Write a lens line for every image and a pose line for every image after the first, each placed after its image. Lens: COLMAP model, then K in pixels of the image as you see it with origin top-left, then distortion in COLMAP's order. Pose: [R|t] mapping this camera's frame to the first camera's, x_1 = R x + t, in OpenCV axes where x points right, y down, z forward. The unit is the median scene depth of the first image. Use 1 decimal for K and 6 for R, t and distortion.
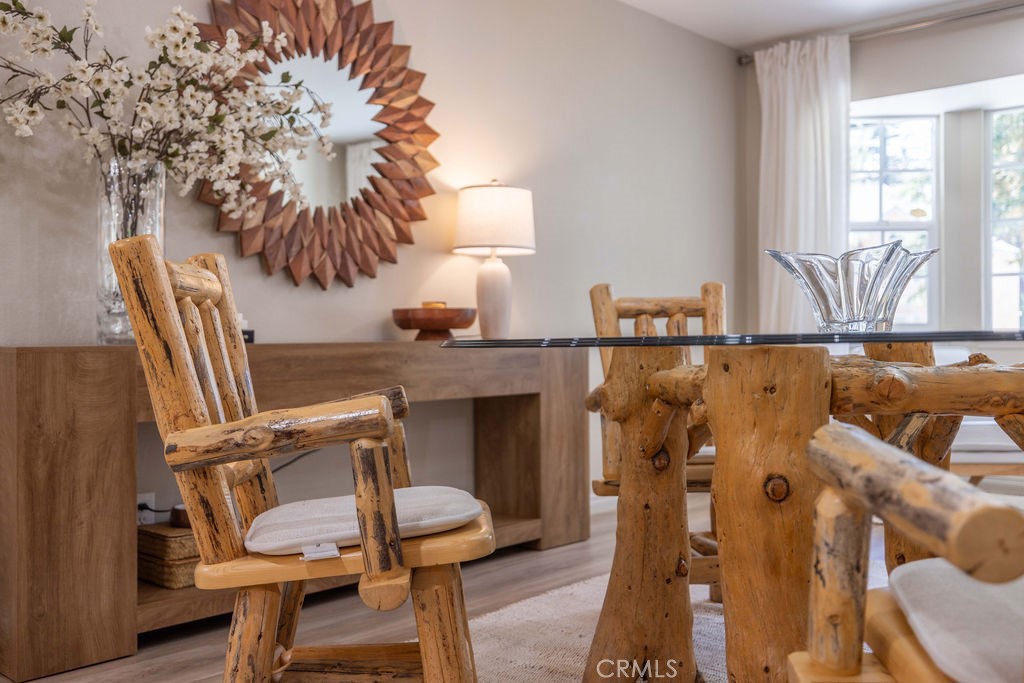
lens RADIAL K [[996.9, 0, 512.4], [0, 996.9, 338.4], [0, 0, 1]] dist [0.001634, 0.000000]
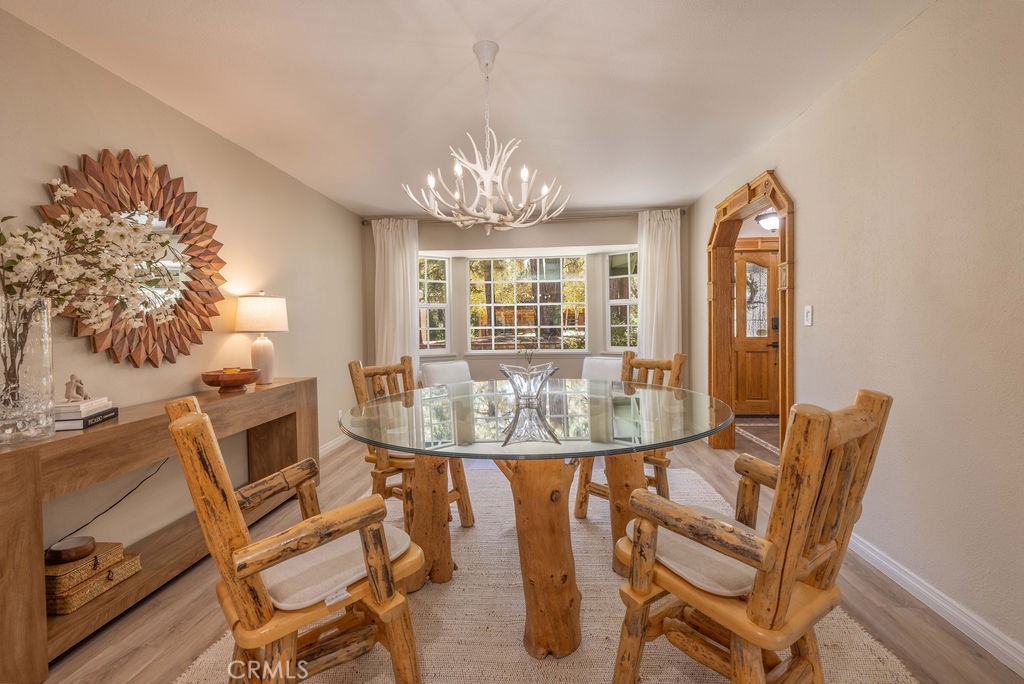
lens RADIAL K [[465.3, 0, 515.0], [0, 465.3, 333.4], [0, 0, 1]] dist [-0.003650, 0.001184]
pose [[0.775908, -0.020790, 0.630504, -0.204466], [0.010084, 0.999738, 0.020554, -0.106659], [-0.630766, -0.009590, 0.775914, 0.106624]]
